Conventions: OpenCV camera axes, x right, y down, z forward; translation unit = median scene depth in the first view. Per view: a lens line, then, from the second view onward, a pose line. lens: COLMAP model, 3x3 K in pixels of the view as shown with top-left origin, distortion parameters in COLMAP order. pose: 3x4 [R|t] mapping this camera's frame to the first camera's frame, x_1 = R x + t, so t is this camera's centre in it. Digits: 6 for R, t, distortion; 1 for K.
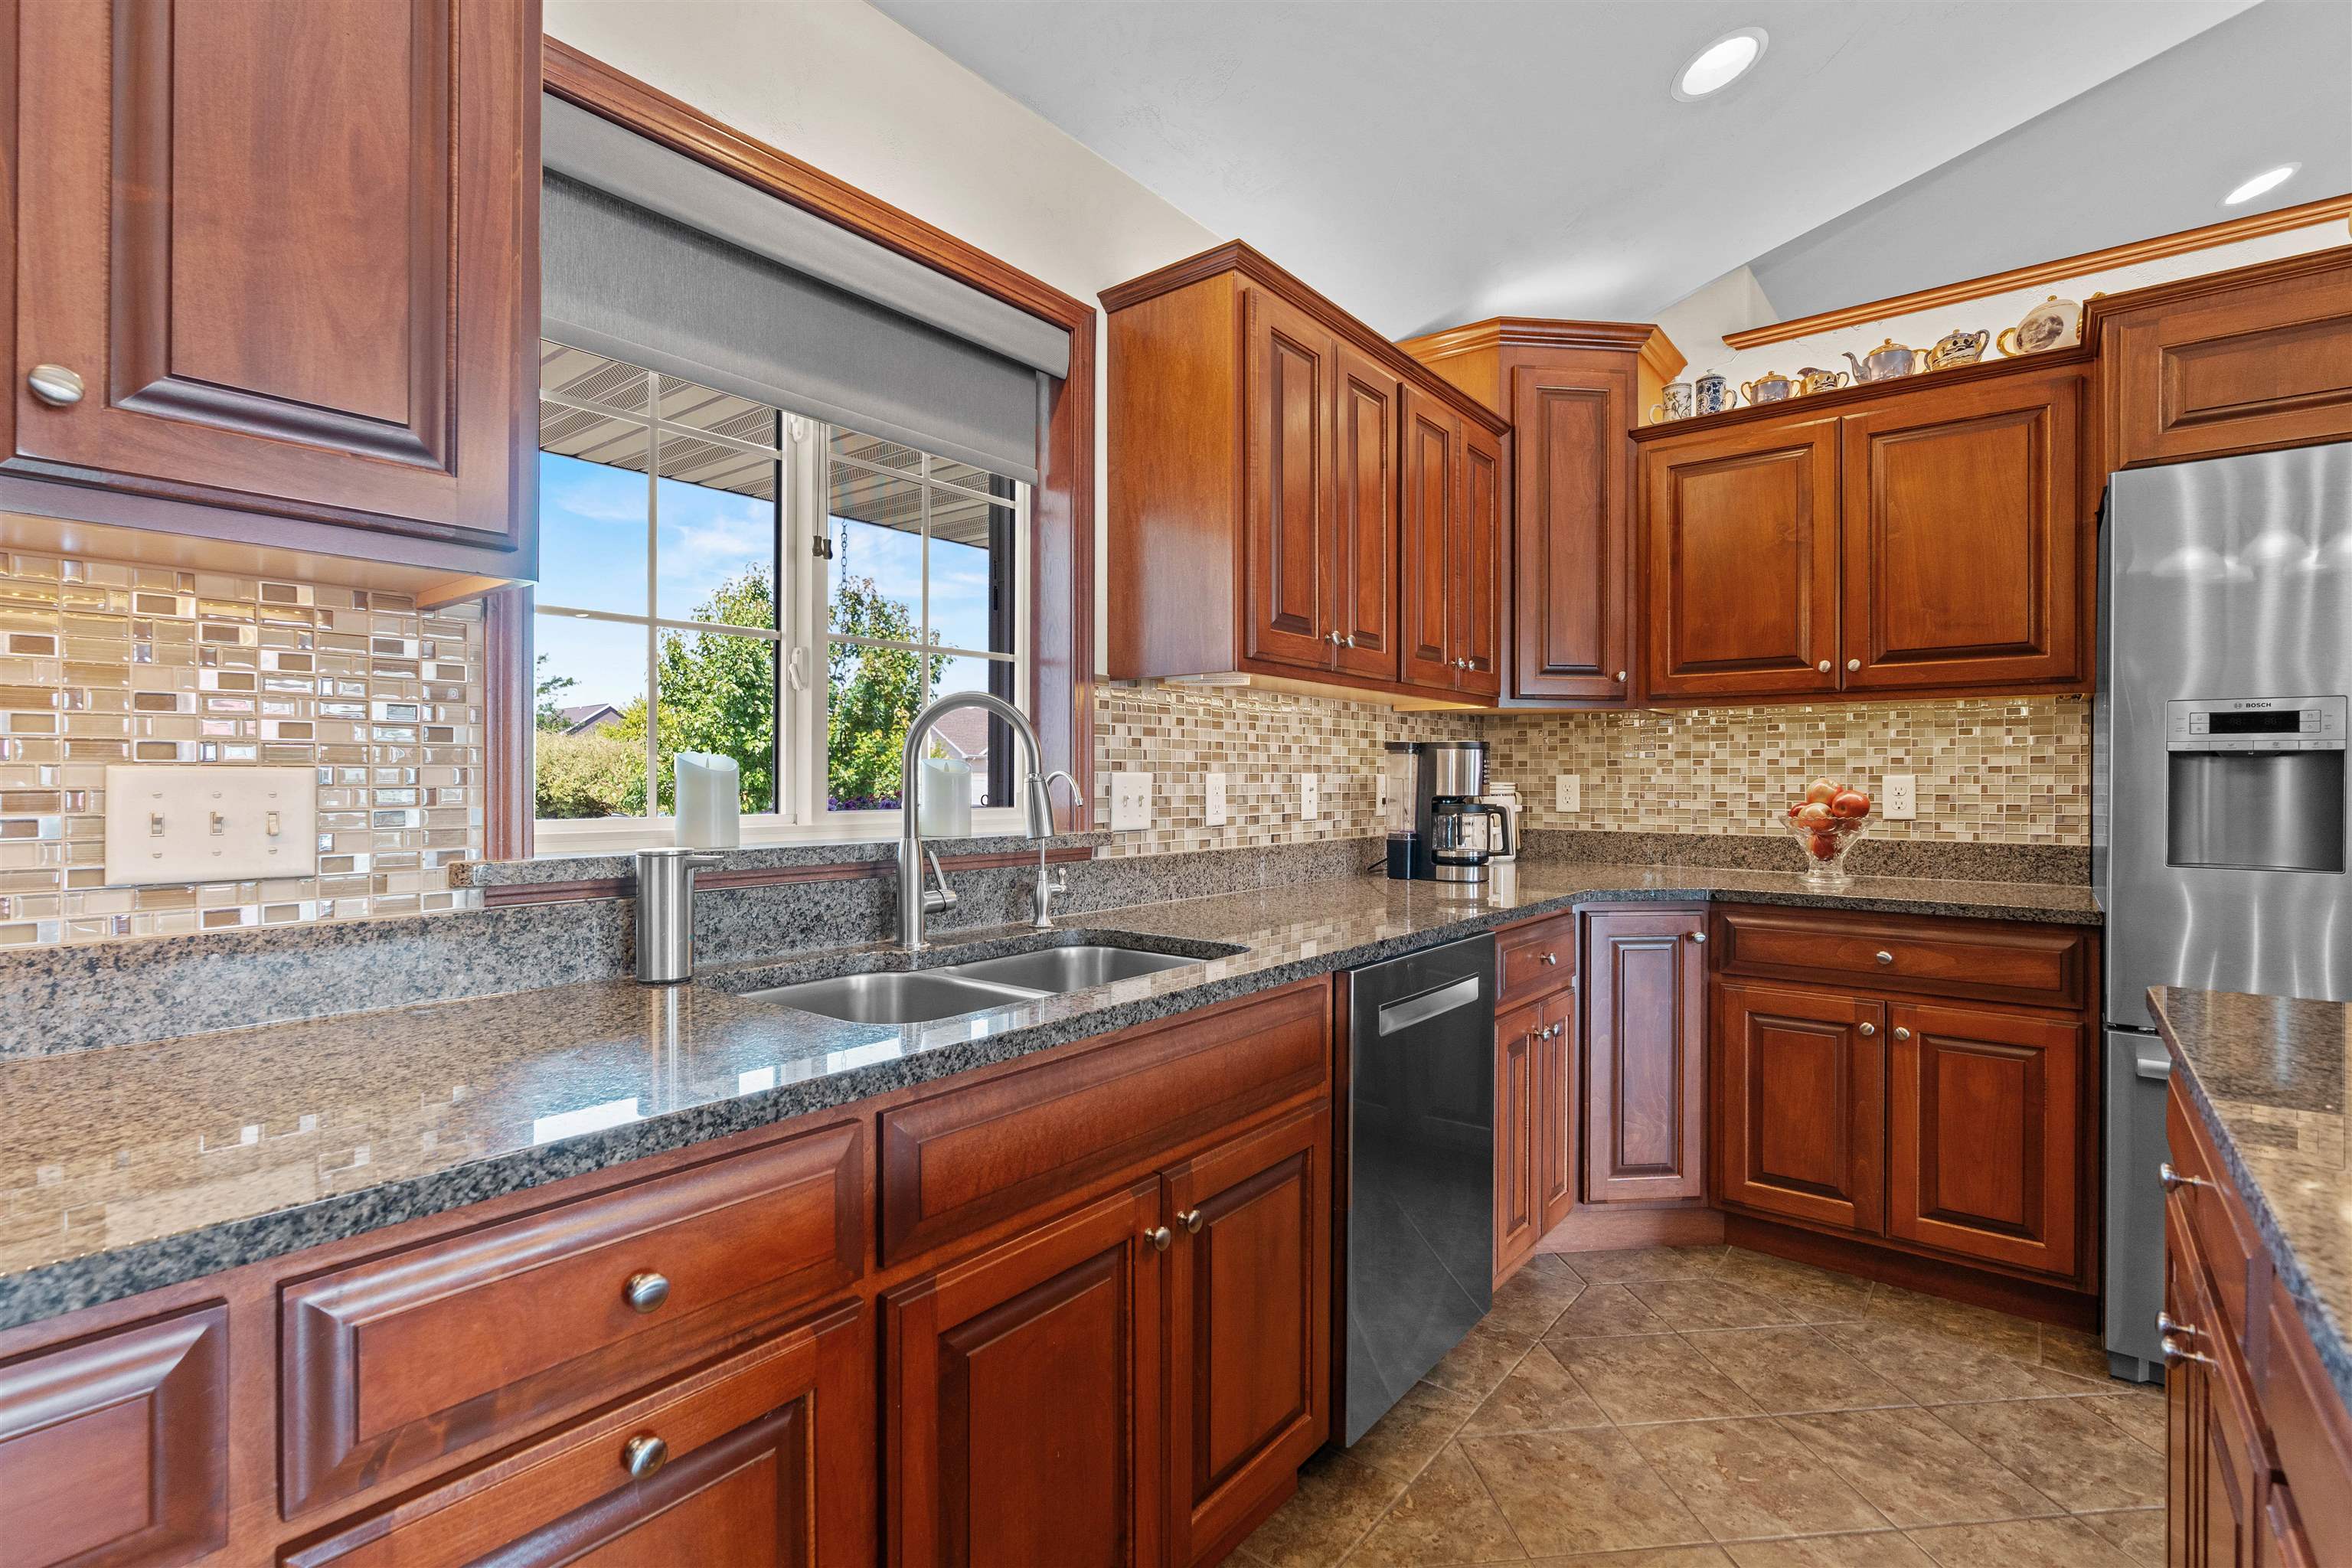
lens RADIAL K [[1061.3, 0, 1138.7], [0, 1061.3, 790.3], [0, 0, 1]] dist [-0.006641, 0.001671]
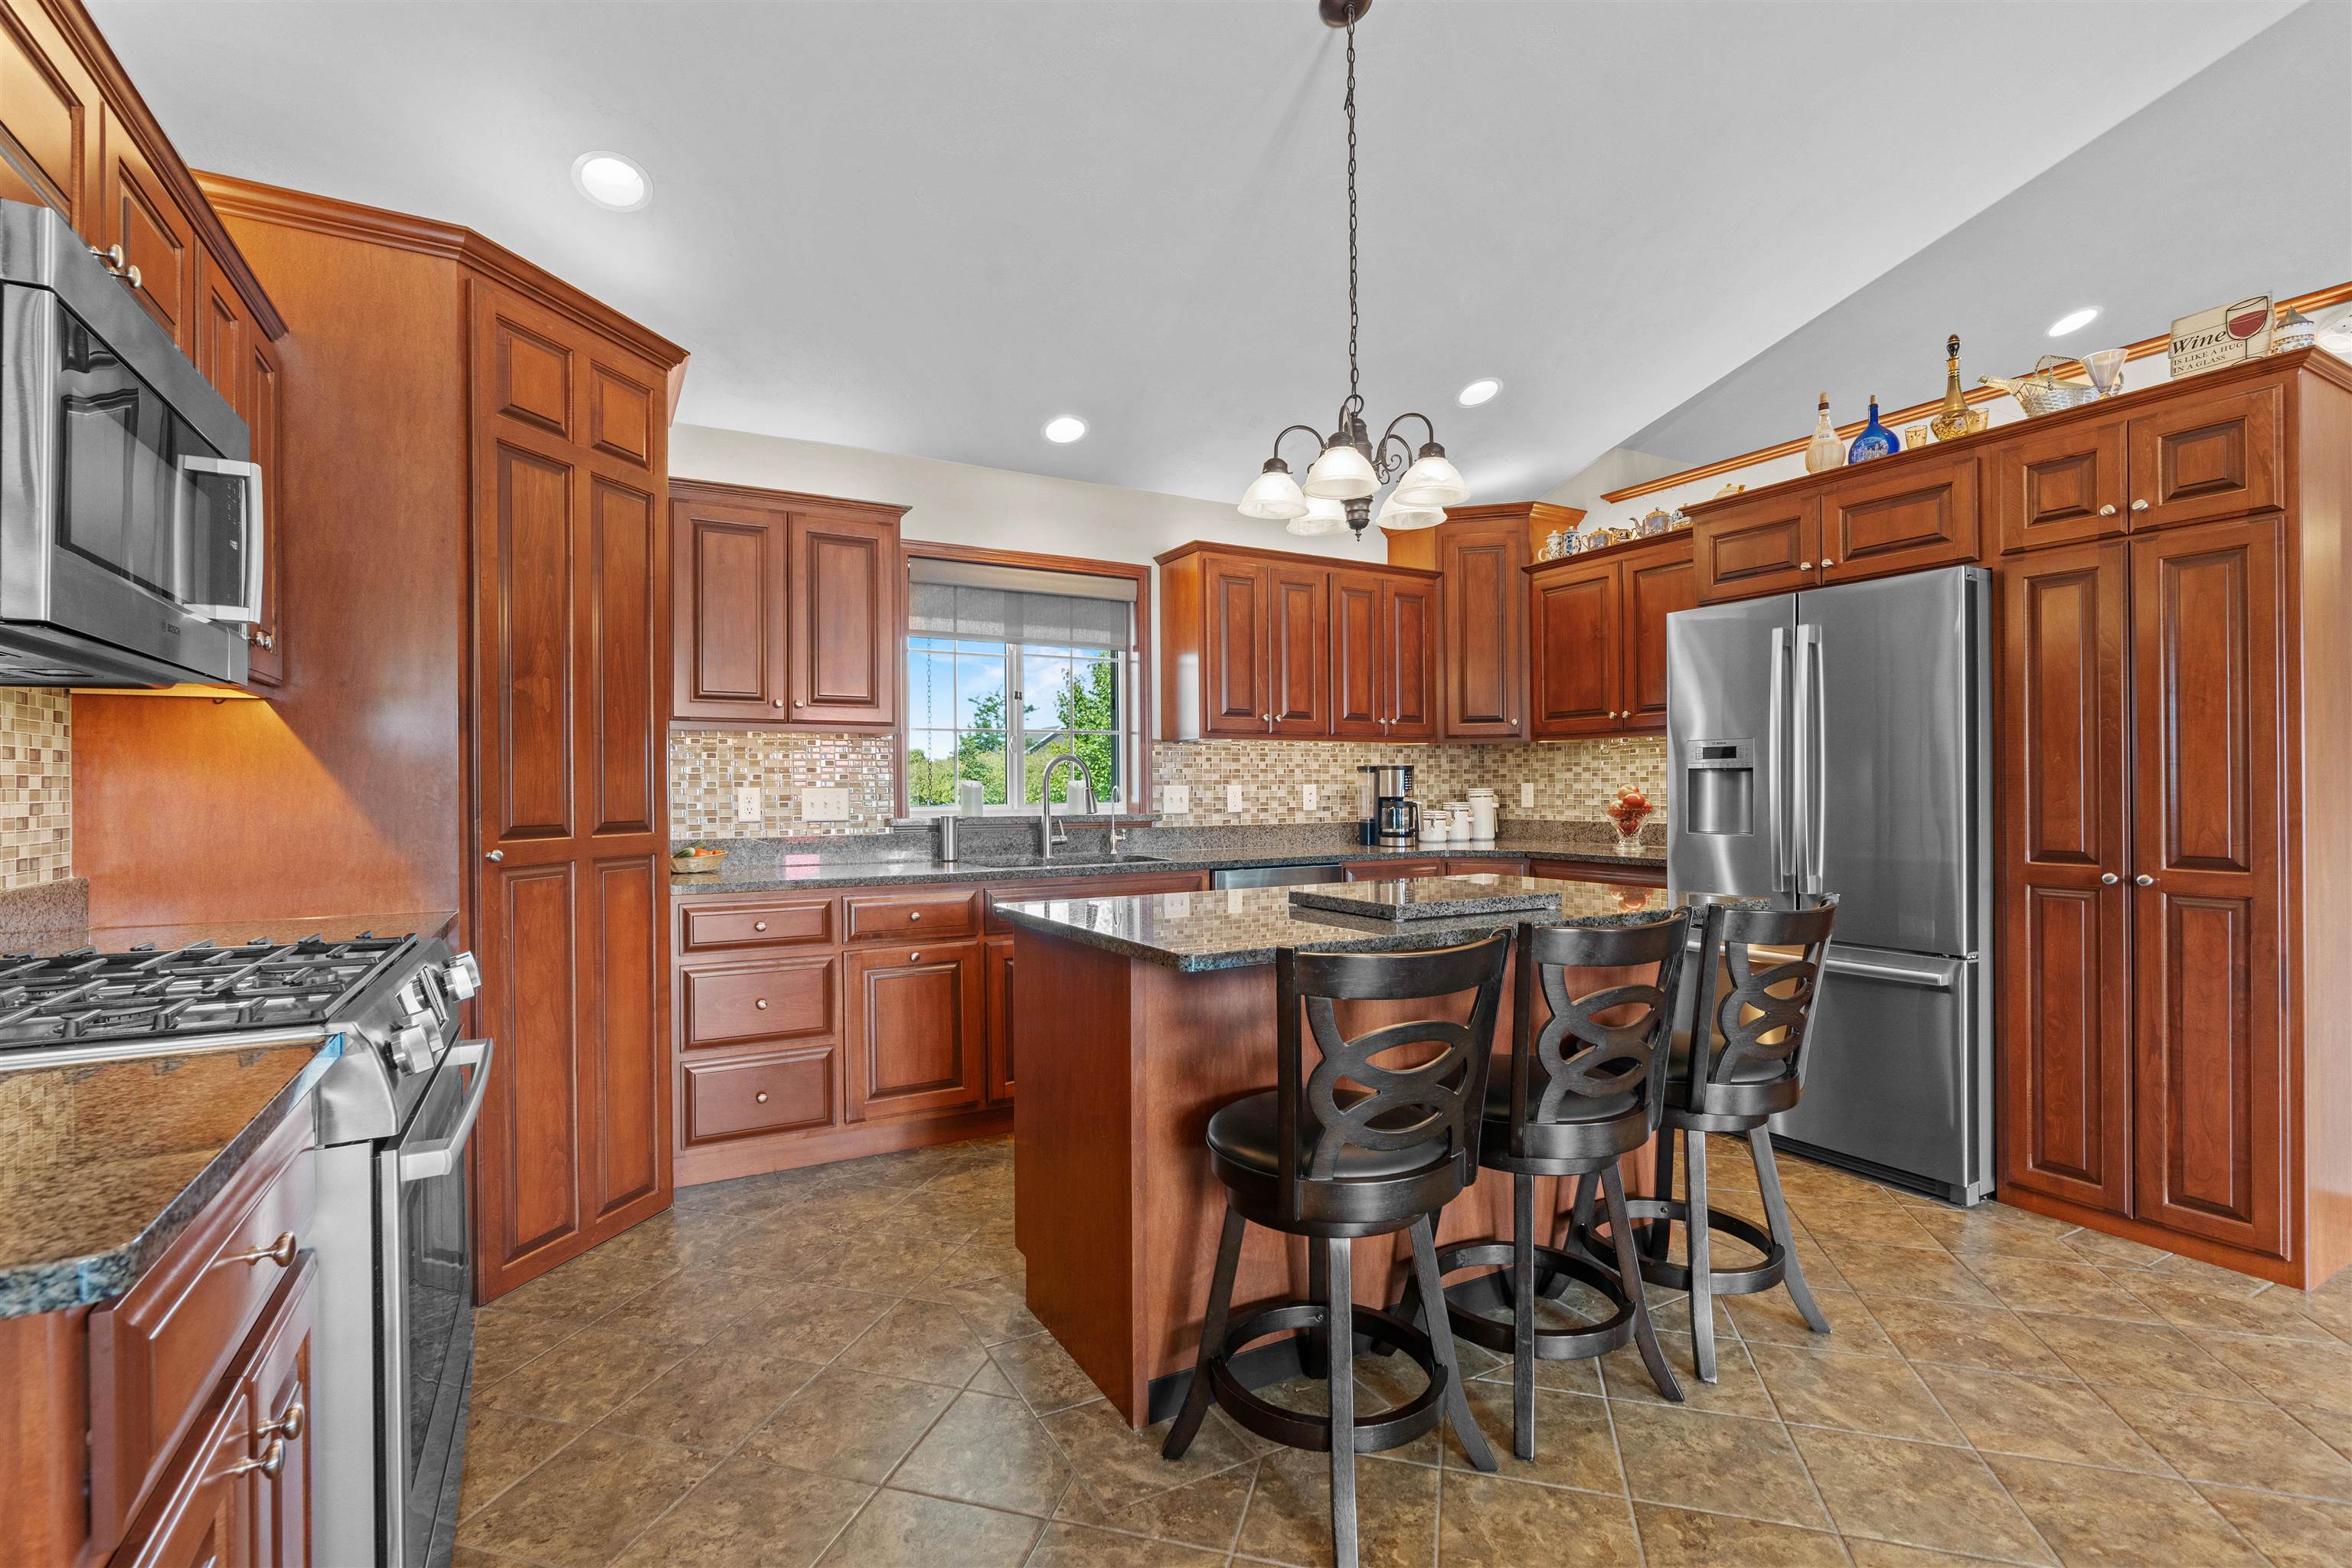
lens RADIAL K [[1061.3, 0, 1141.9], [0, 1061.3, 788.9], [0, 0, 1]] dist [-0.006641, 0.001671]
pose [[0.926177, -0.008376, -0.376995, 0.640726], [0.004663, 0.999931, -0.010761, 0.010219], [0.377059, 0.008209, 0.926153, -0.836935]]
